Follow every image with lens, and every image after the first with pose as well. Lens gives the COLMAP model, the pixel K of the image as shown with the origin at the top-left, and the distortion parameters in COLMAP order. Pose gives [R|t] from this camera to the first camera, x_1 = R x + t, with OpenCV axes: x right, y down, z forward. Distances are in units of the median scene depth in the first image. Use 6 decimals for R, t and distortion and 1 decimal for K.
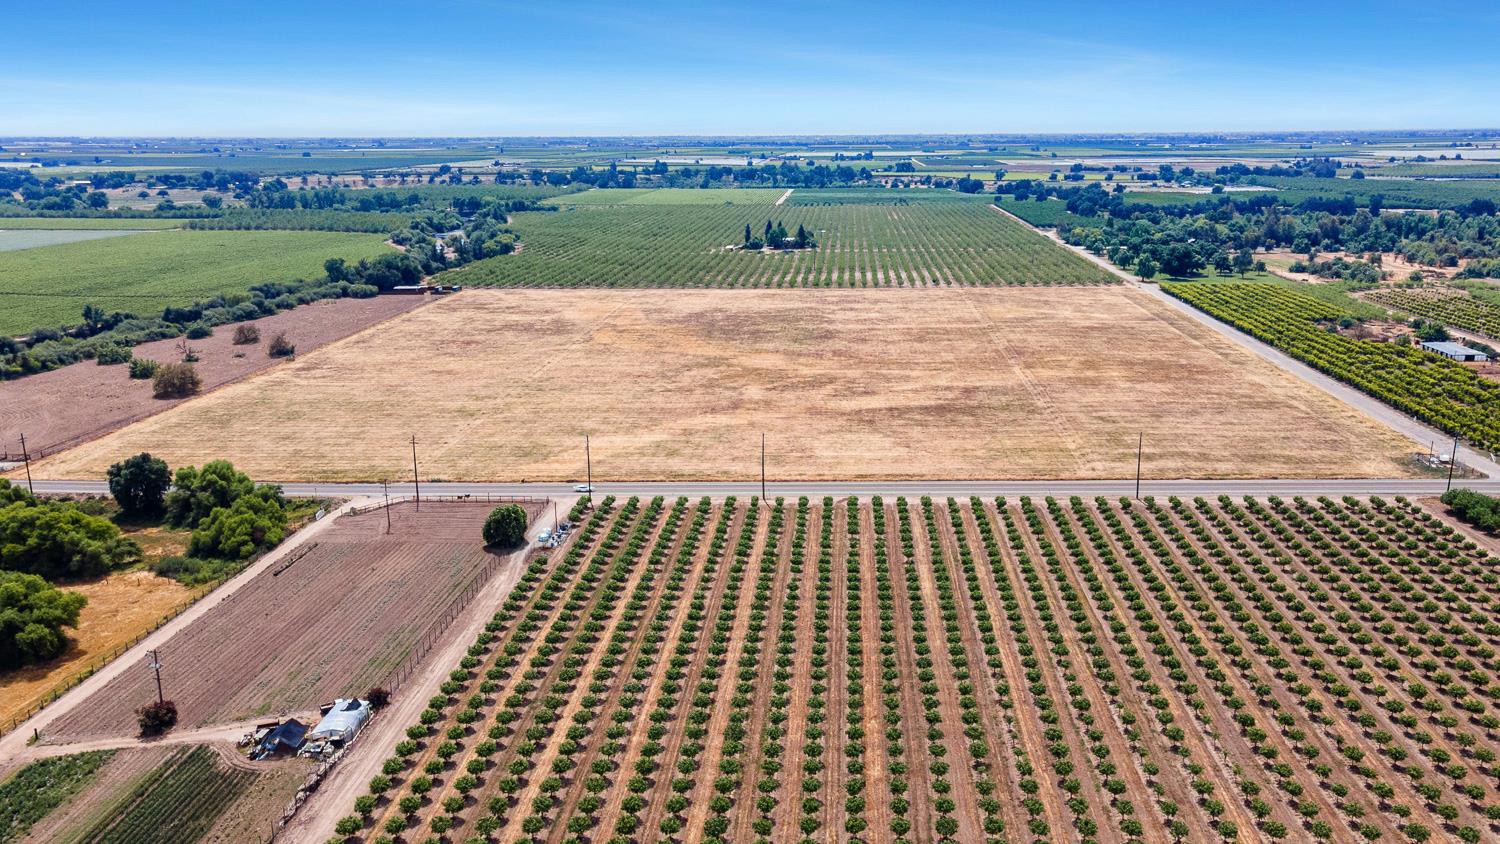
lens RADIAL K [[1104.6, 0, 755.0], [0, 1104.6, 414.0], [0, 0, 1]] dist [0.014138, 0.012509]
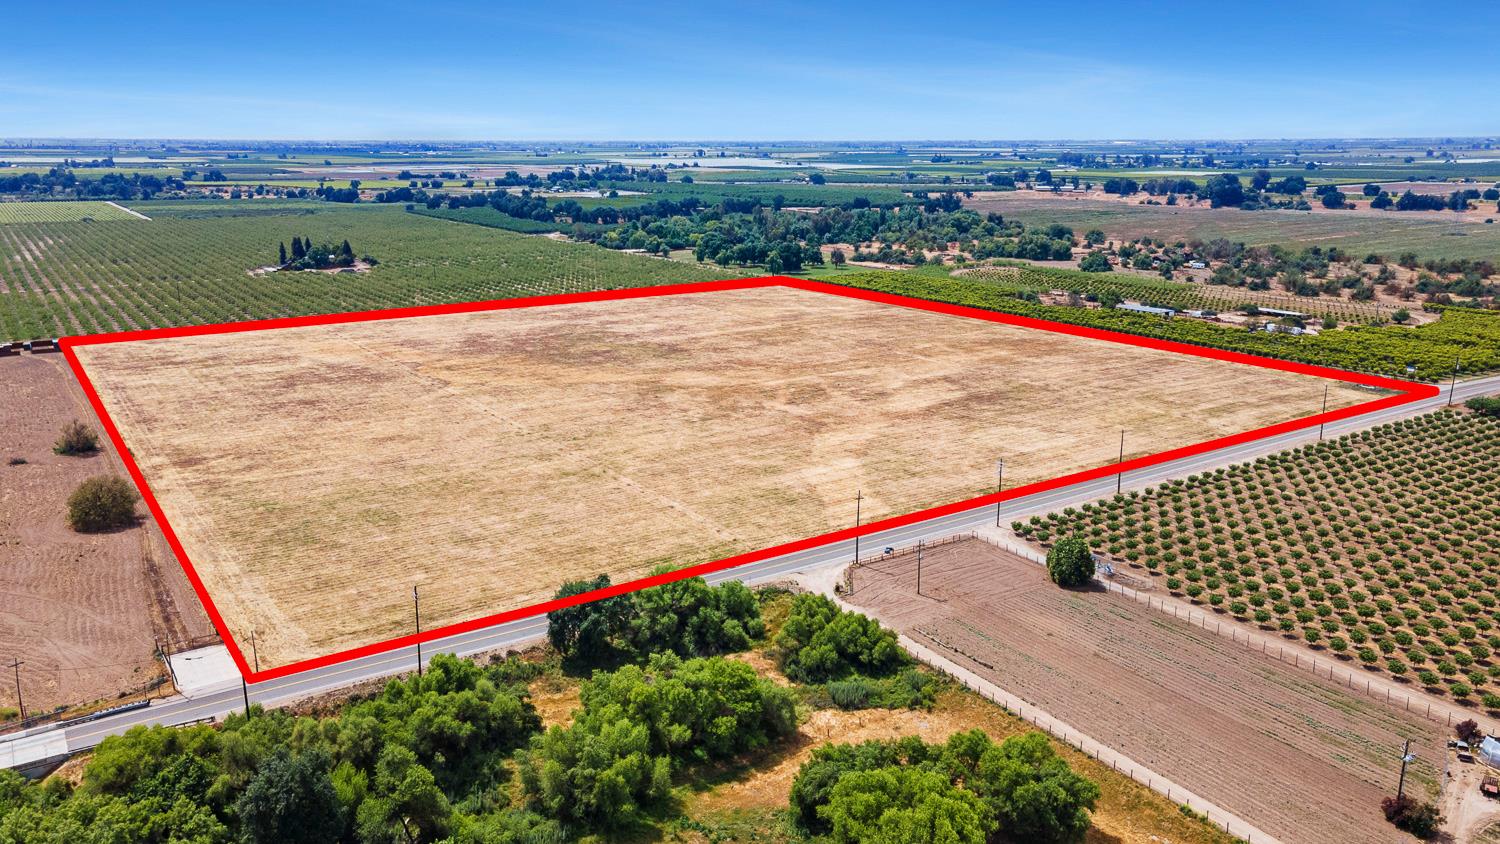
lens RADIAL K [[1104.6, 0, 753.8], [0, 1104.6, 428.1], [0, 0, 1]] dist [0.014138, 0.012509]
pose [[0.817239, -0.137913, 0.559554, -0.348254], [0.134645, 0.989765, 0.047295, -0.032226], [-0.560349, 0.036690, 0.827443, 0.141807]]
